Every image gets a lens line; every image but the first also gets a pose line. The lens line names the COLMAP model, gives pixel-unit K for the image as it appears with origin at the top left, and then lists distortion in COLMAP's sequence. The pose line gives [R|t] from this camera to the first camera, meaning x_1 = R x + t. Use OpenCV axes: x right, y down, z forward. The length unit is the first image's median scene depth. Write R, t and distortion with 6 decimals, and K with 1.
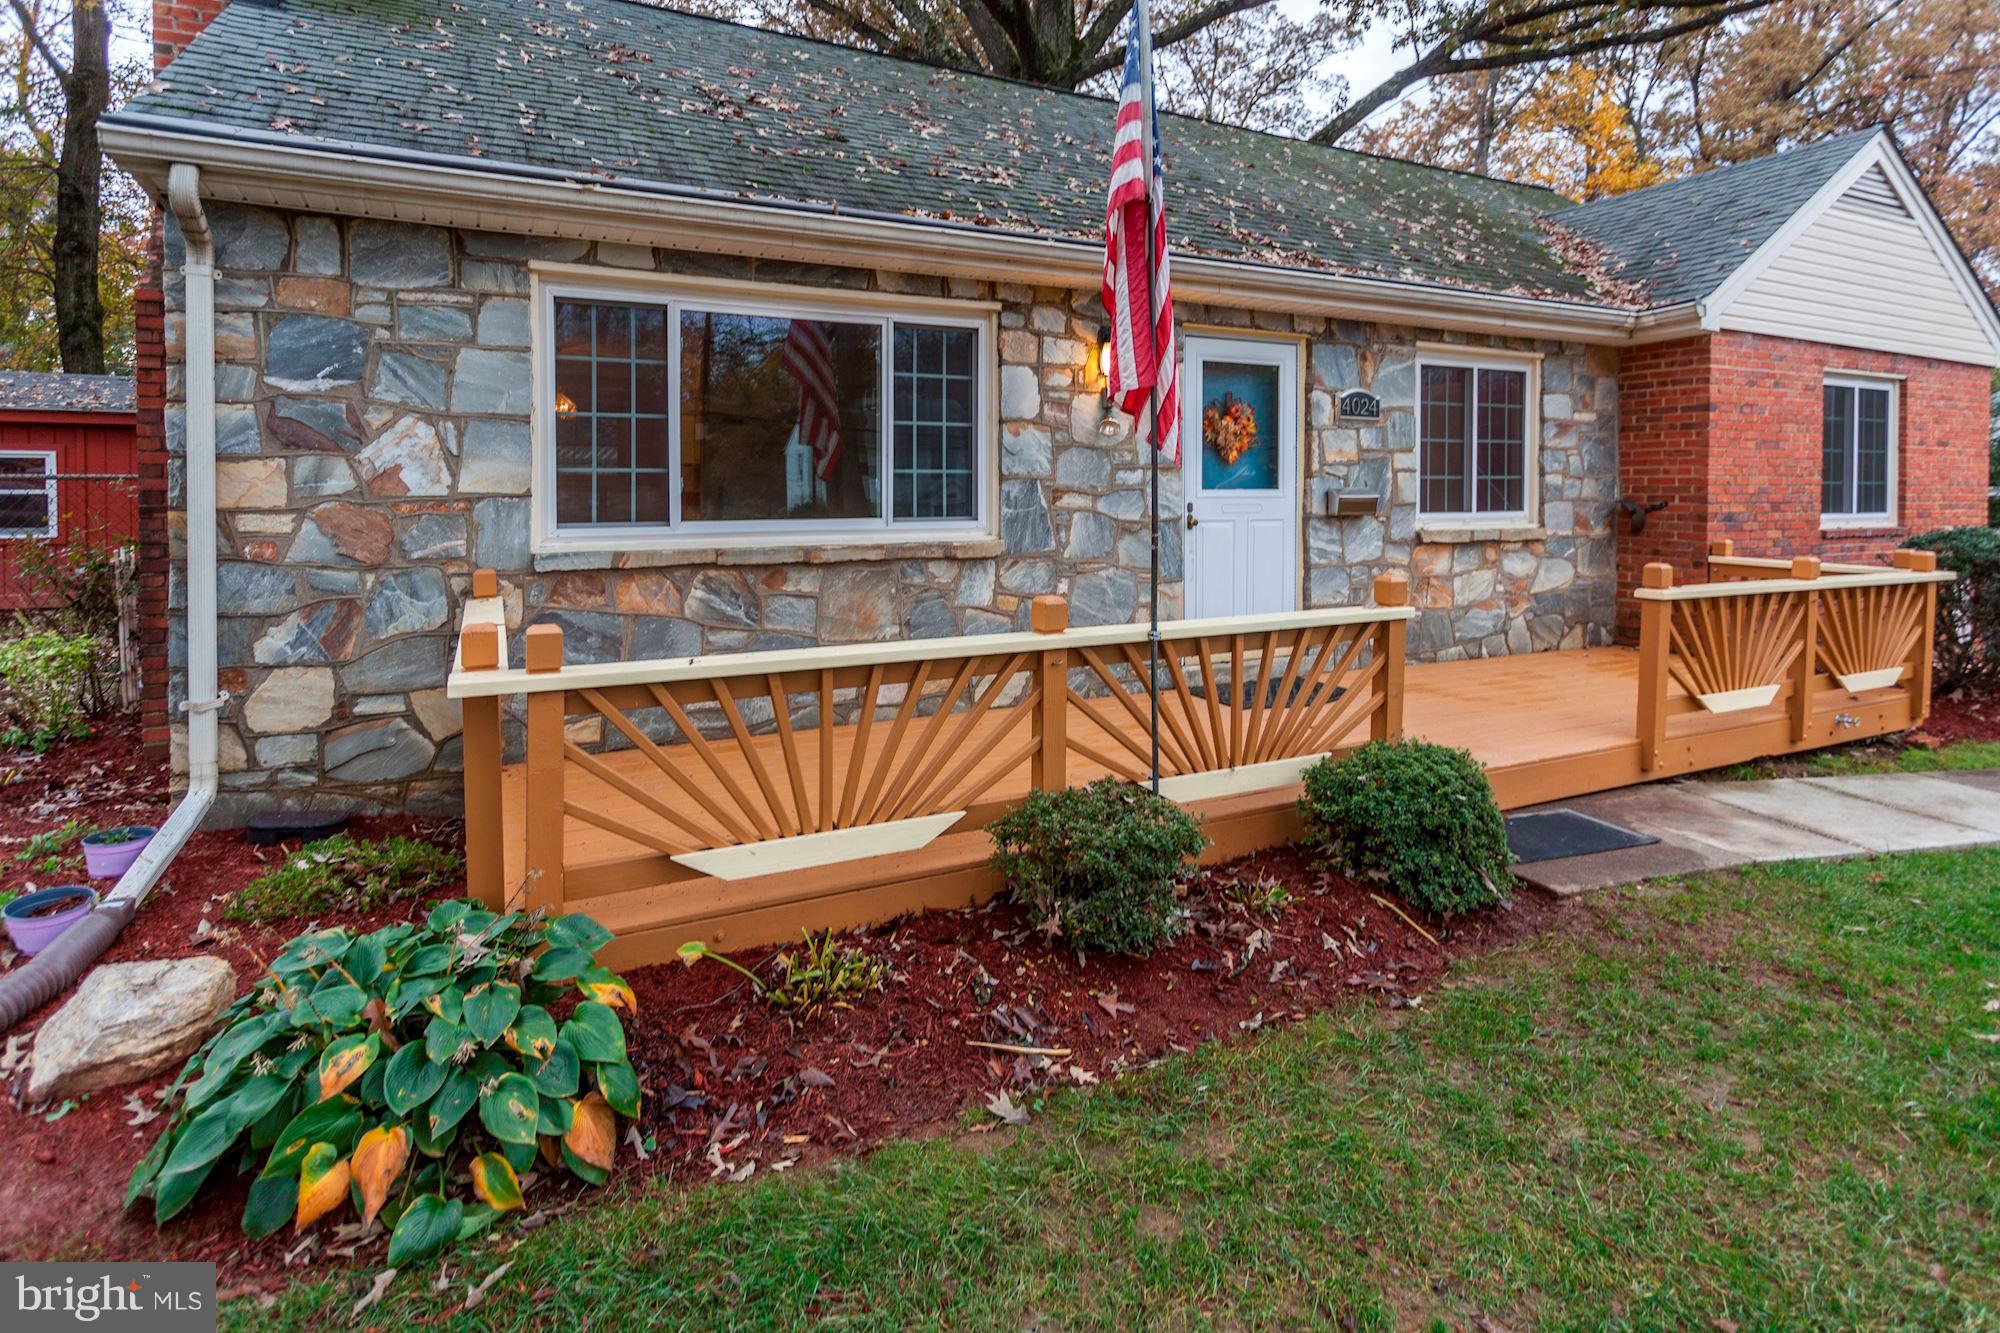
lens RADIAL K [[976.5, 0, 1019.5], [0, 976.5, 499.1], [0, 0, 1]] dist [-0.006060, 0.005003]
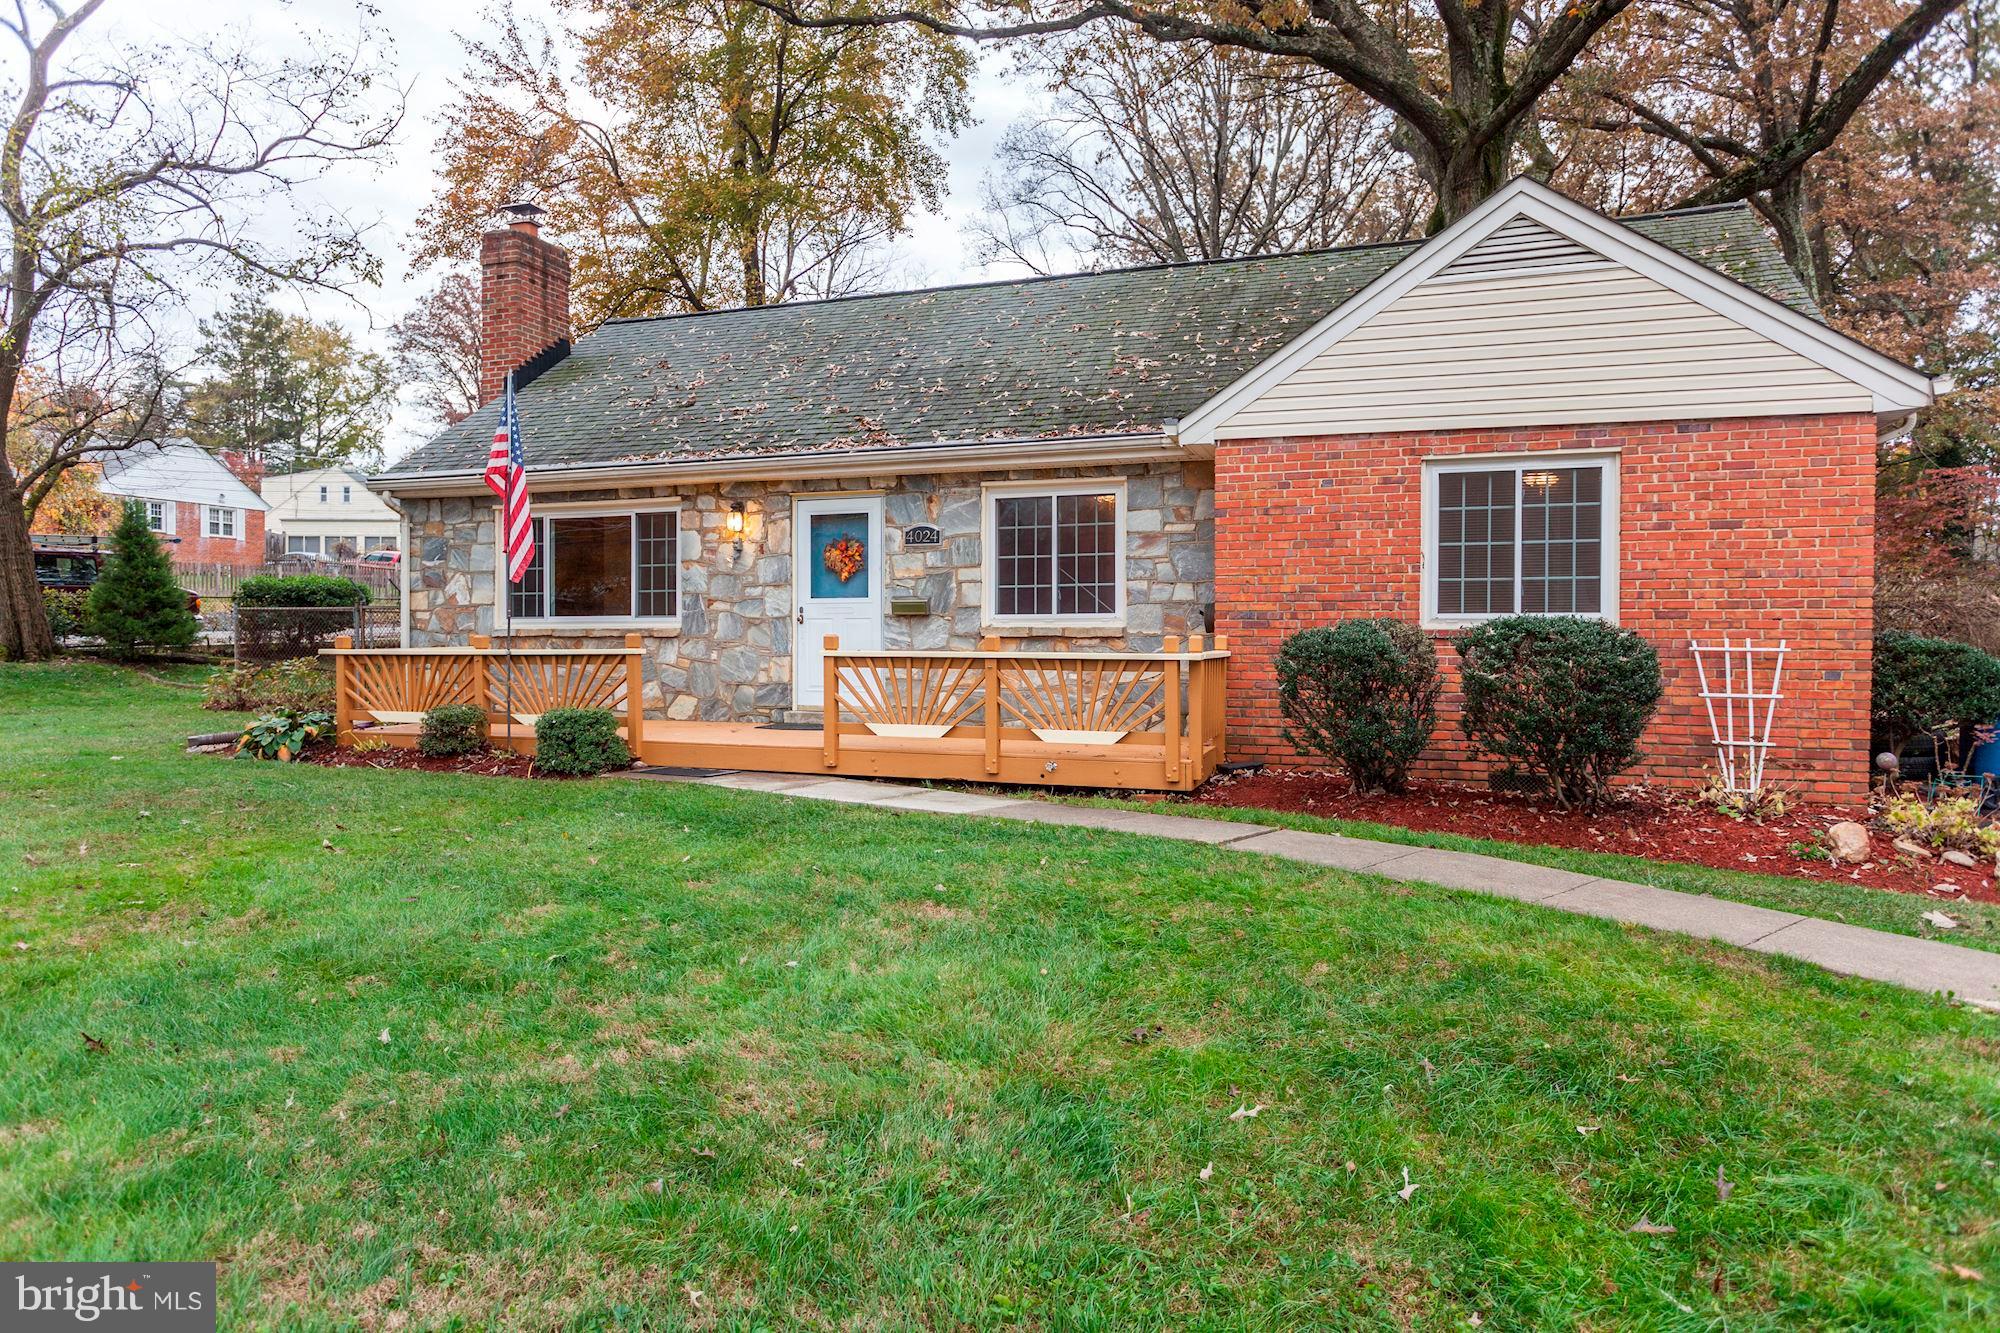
lens RADIAL K [[1328.2, 0, 999.0], [0, 1328.2, 670.1], [0, 0, 1]] dist [-0.008355, -0.000465]
pose [[0.685638, 0.011882, -0.727846, 2.113168], [-0.010606, 0.999924, 0.006333, 0.095783], [0.727865, 0.003377, 0.685712, -0.248770]]
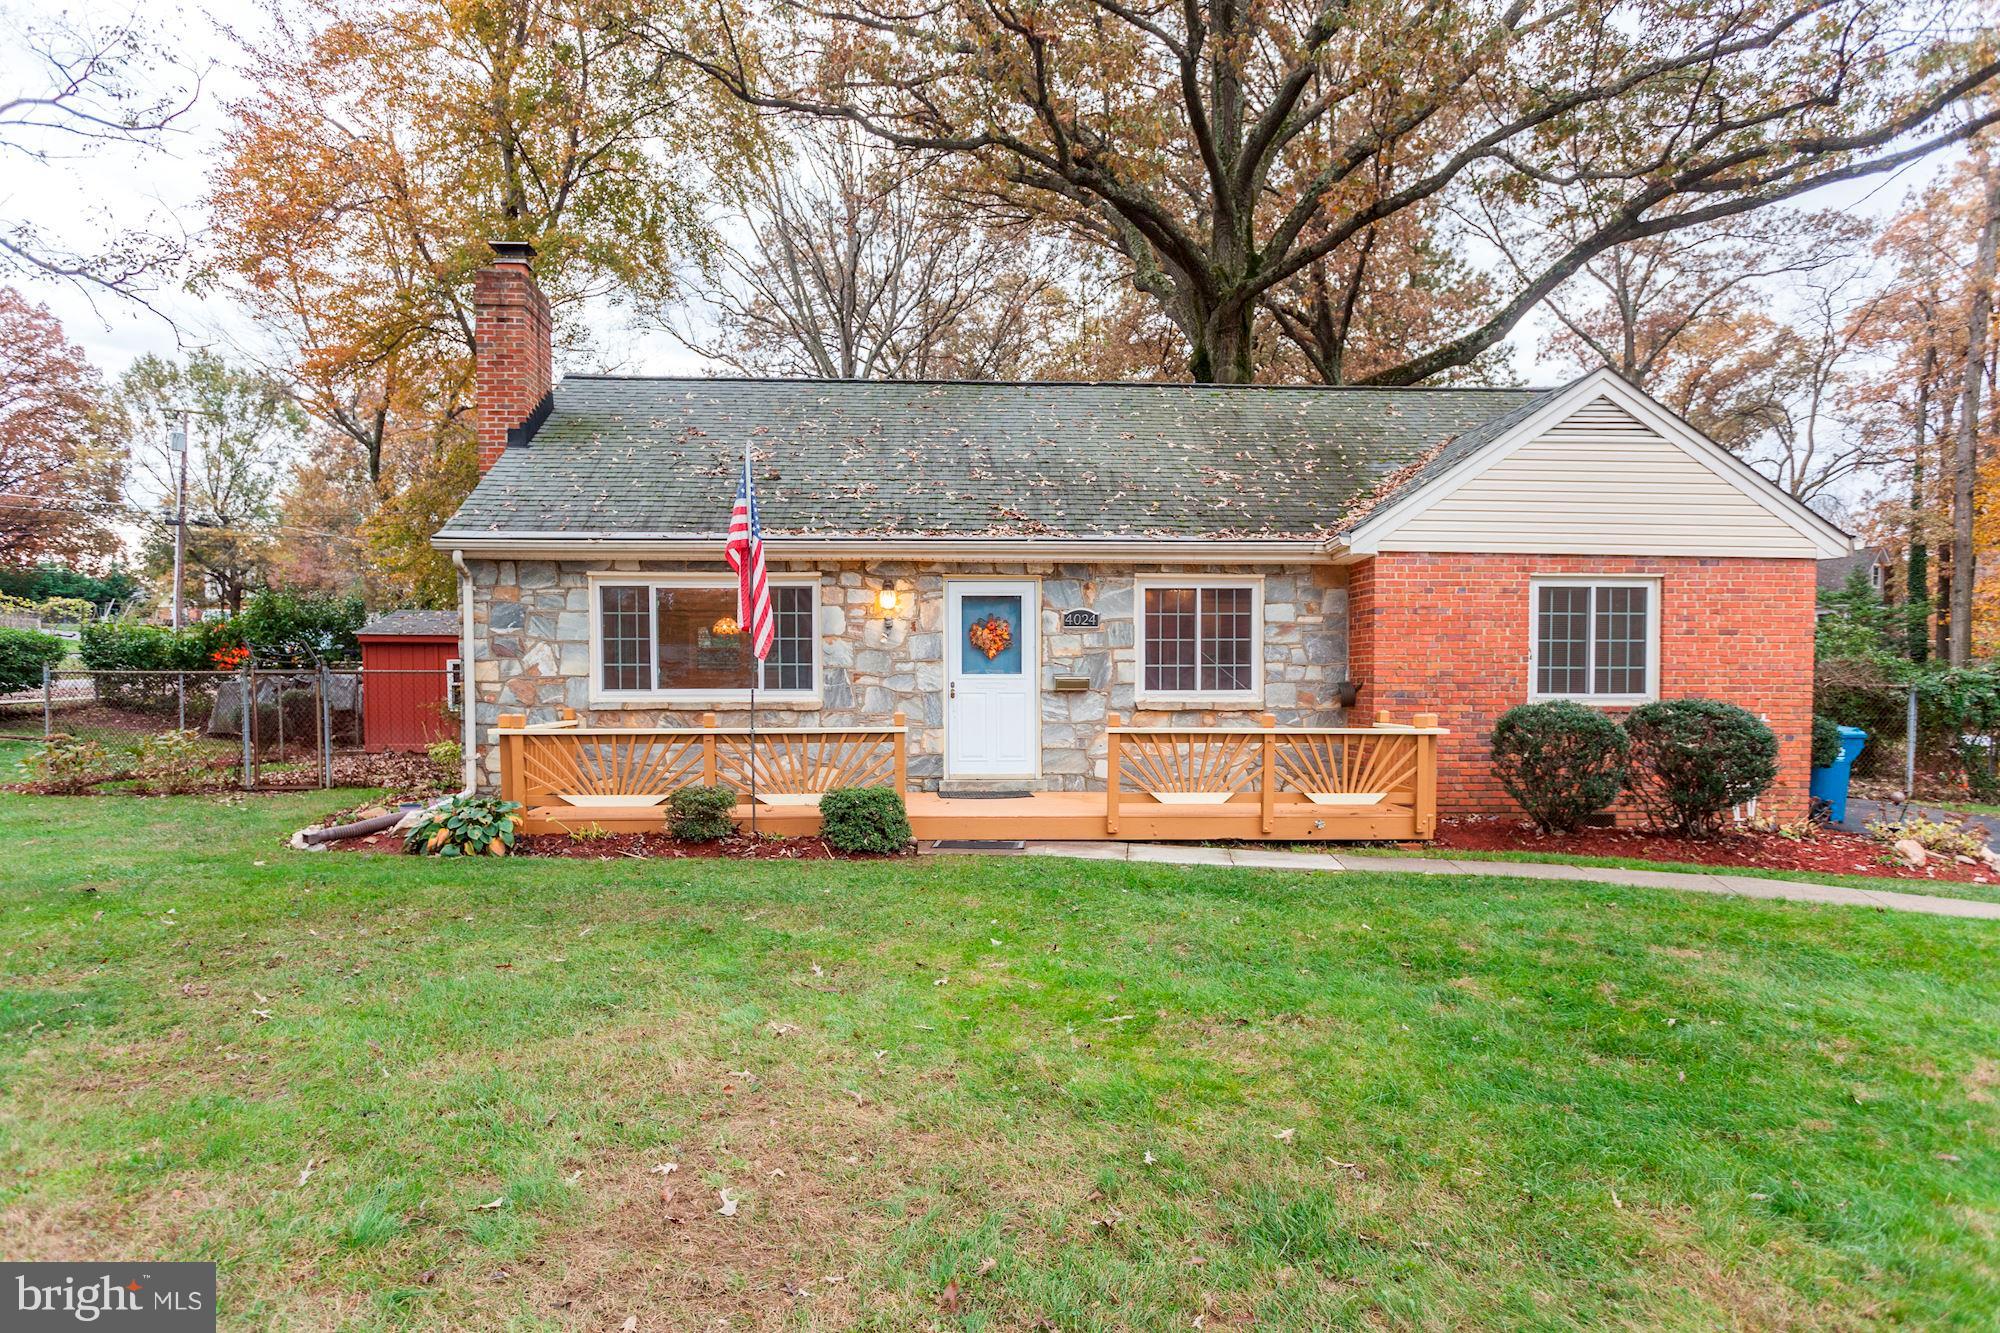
lens RADIAL K [[1187.4, 0, 1026.8], [0, 1187.4, 740.3], [0, 0, 1]] dist [-0.006116, 0.002232]
pose [[0.922940, 0.013152, -0.384720, 1.166931], [-0.003304, 0.999650, 0.026246, 0.054139], [0.384930, -0.022952, 0.922660, -0.895167]]
